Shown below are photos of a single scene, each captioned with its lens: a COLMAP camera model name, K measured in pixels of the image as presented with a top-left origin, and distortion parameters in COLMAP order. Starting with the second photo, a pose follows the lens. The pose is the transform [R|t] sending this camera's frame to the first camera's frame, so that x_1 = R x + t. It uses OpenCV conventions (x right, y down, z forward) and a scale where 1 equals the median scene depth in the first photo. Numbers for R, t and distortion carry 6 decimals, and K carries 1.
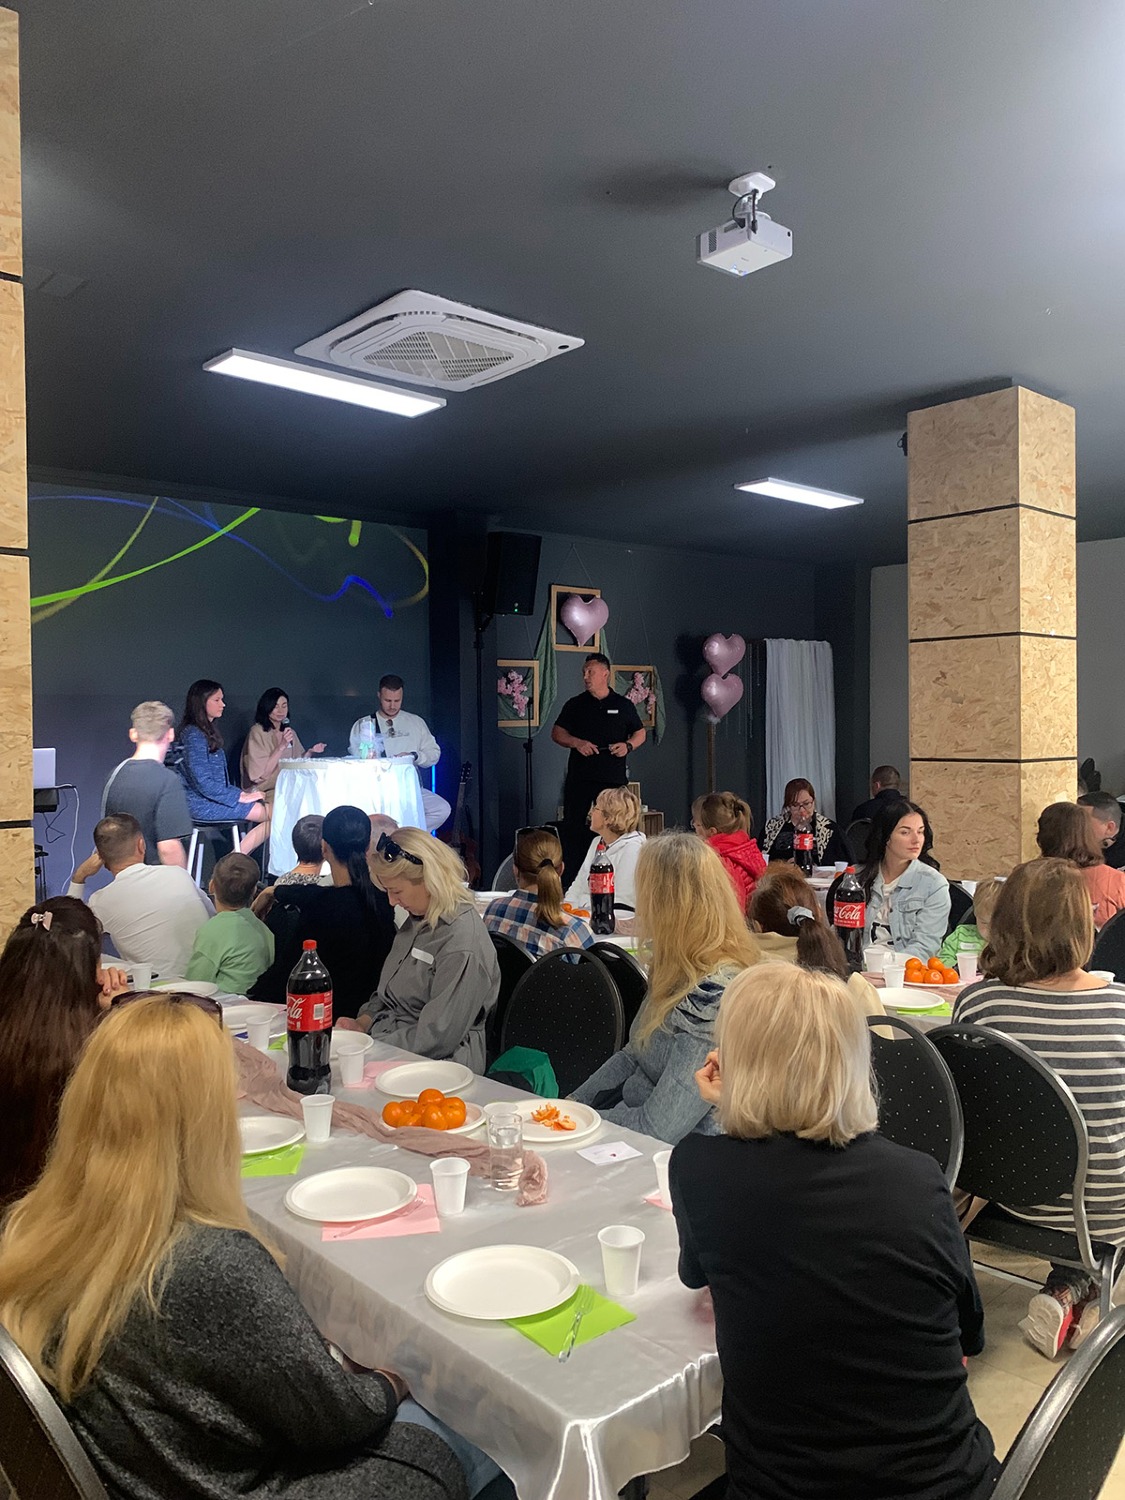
lens RADIAL K [[1144.9, 0, 560.5], [0, 1144.9, 751.0], [0, 0, 1]] dist [0.021965, -0.021583]
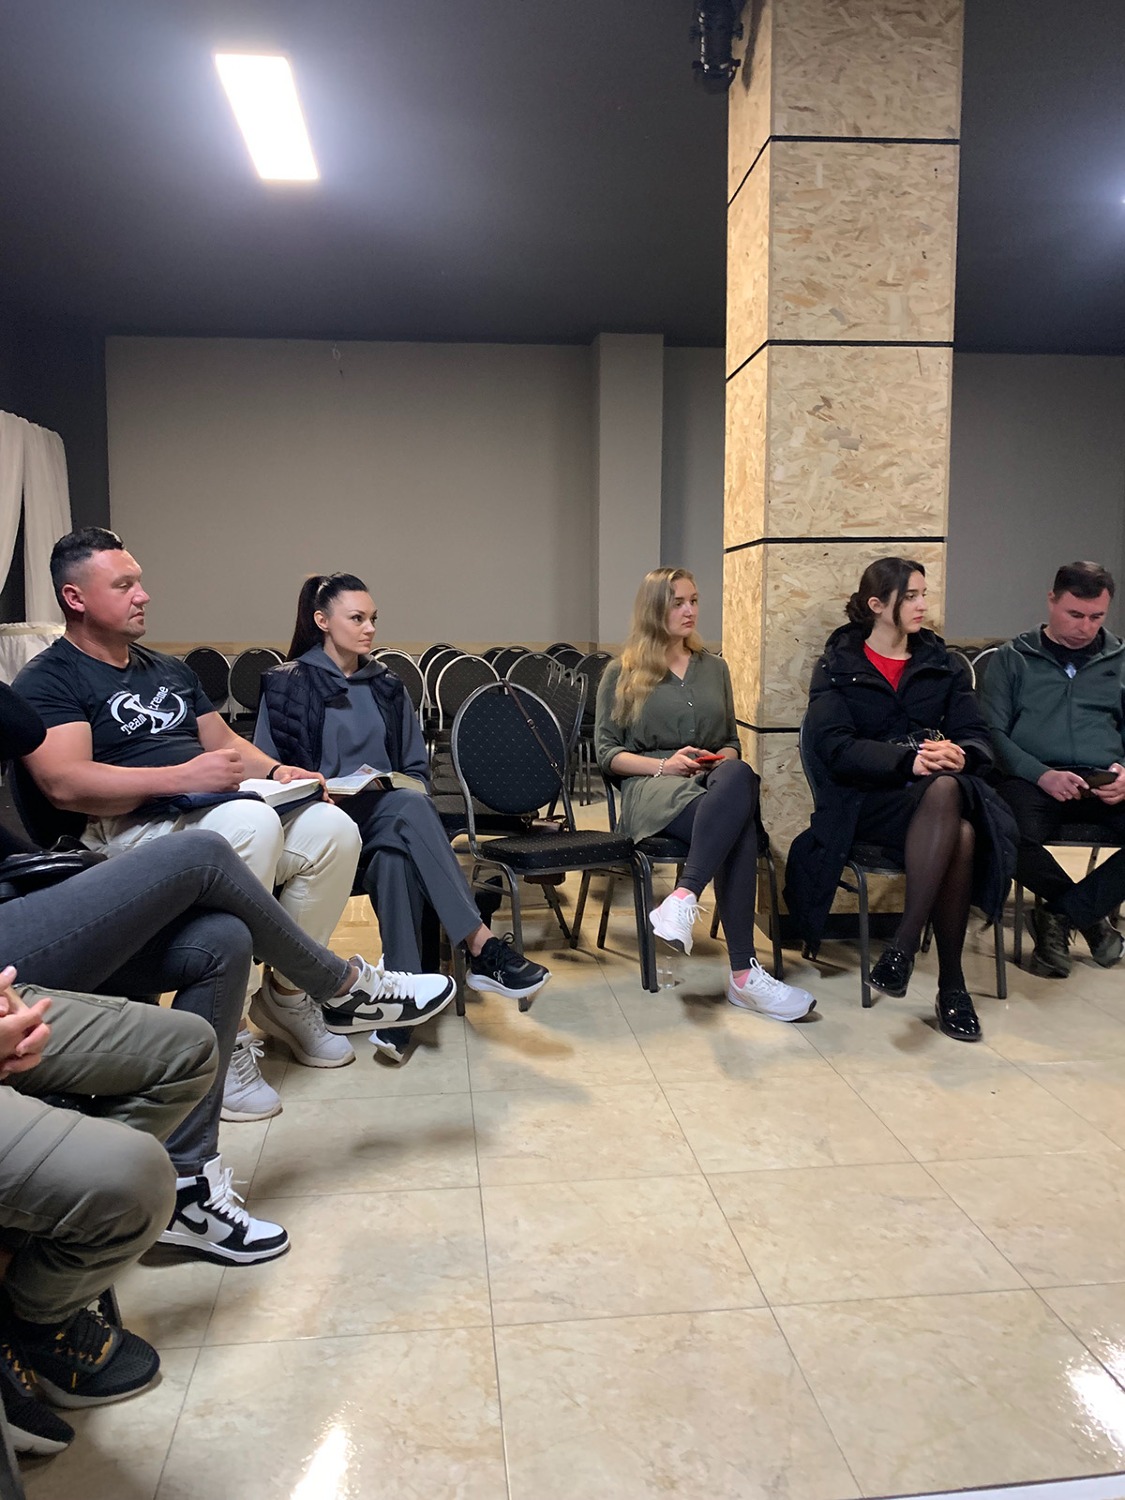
lens RADIAL K [[1144.9, 0, 513.5], [0, 1144.9, 769.4], [0, 0, 1]] dist [0.021965, -0.021583]
pose [[0.594885, -0.086822, 0.799108, -0.303436], [0.016562, 0.995262, 0.095804, 0.074117], [-0.803640, -0.043758, 0.593505, 0.779605]]
